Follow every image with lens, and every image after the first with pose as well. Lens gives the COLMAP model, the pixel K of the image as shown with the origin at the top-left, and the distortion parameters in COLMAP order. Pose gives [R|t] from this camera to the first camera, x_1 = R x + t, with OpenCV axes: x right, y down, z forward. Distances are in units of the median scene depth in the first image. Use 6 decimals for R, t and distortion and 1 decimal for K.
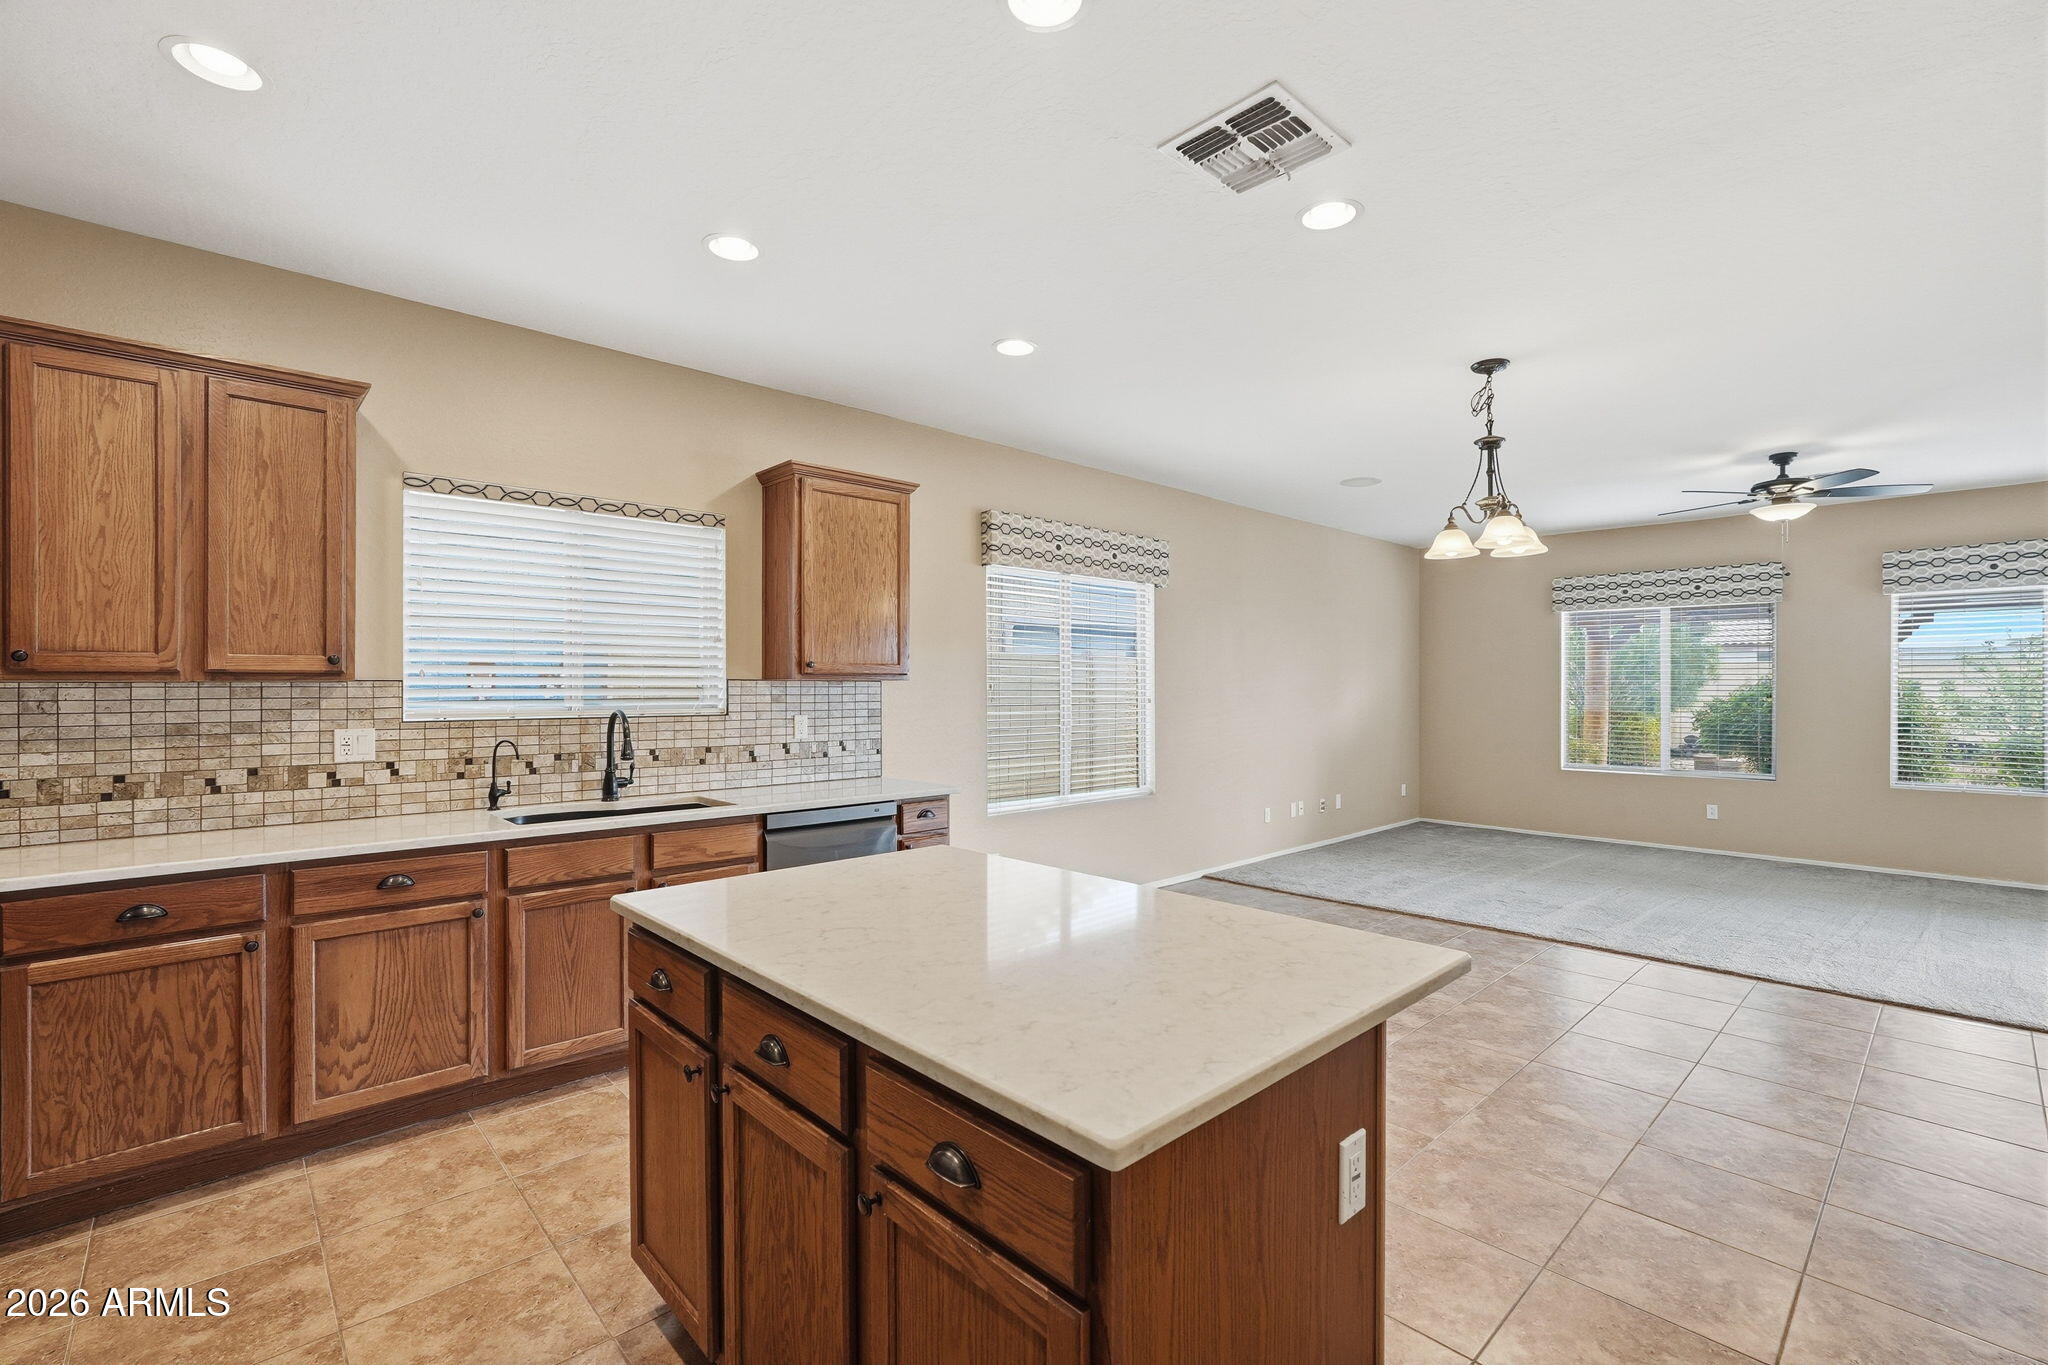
lens RADIAL K [[901.4, 0, 1022.3], [0, 901.4, 690.3], [0, 0, 1]] dist [-0.008307, 0.002748]
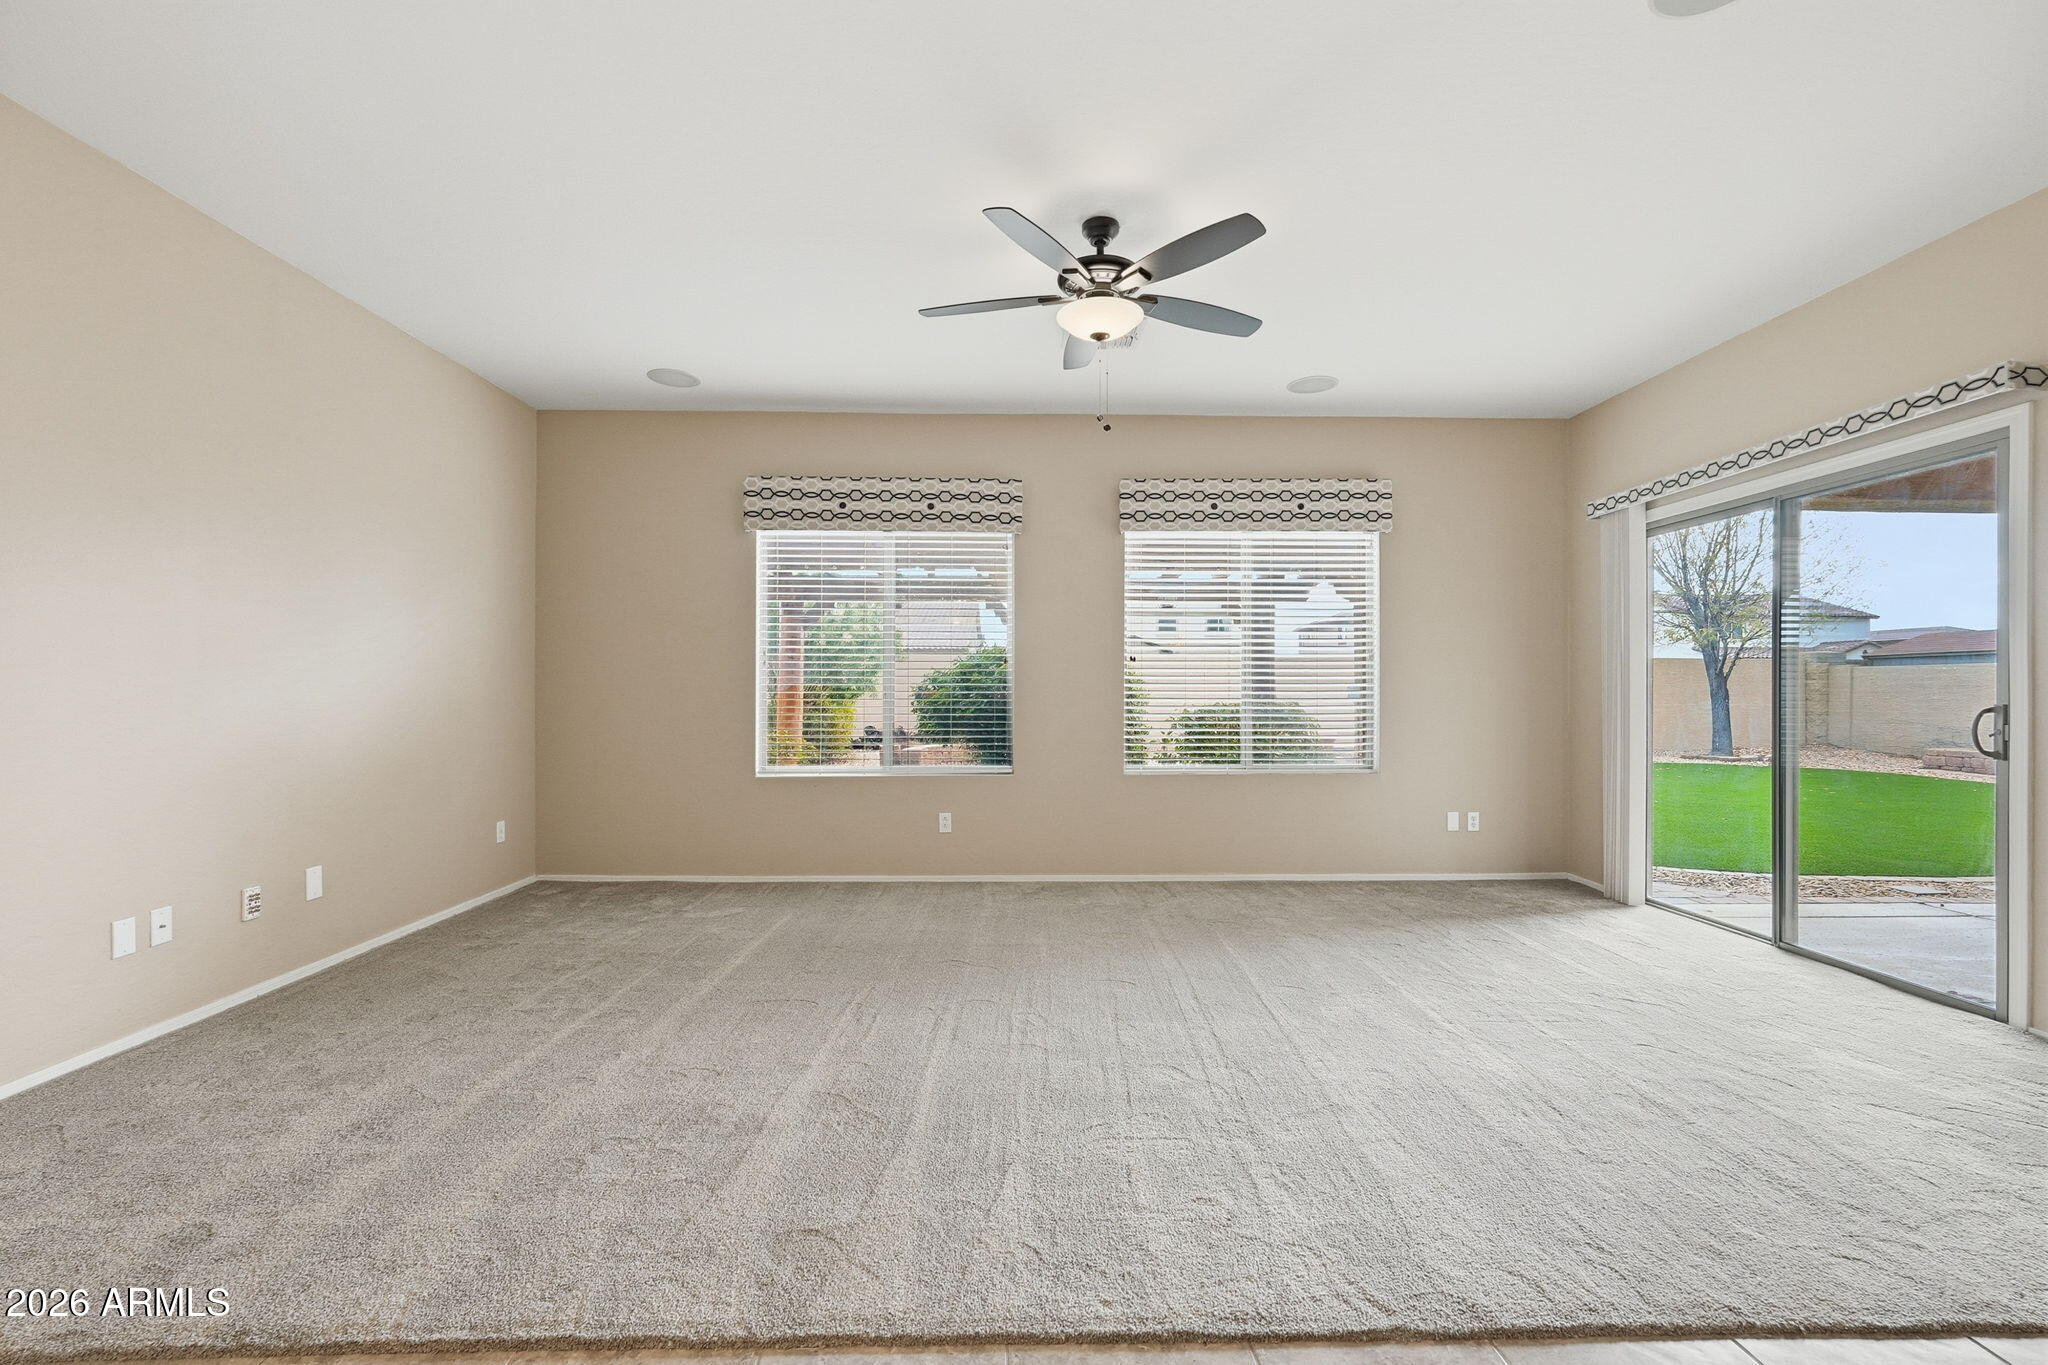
lens RADIAL K [[901.4, 0, 1024.8], [0, 901.4, 689.1], [0, 0, 1]] dist [-0.008307, 0.002748]
pose [[0.676270, 0.000736, 0.736654, 0.272522], [0.002900, 0.999989, -0.003662, 0.030295], [-0.736648, 0.004612, 0.676260, 0.452926]]
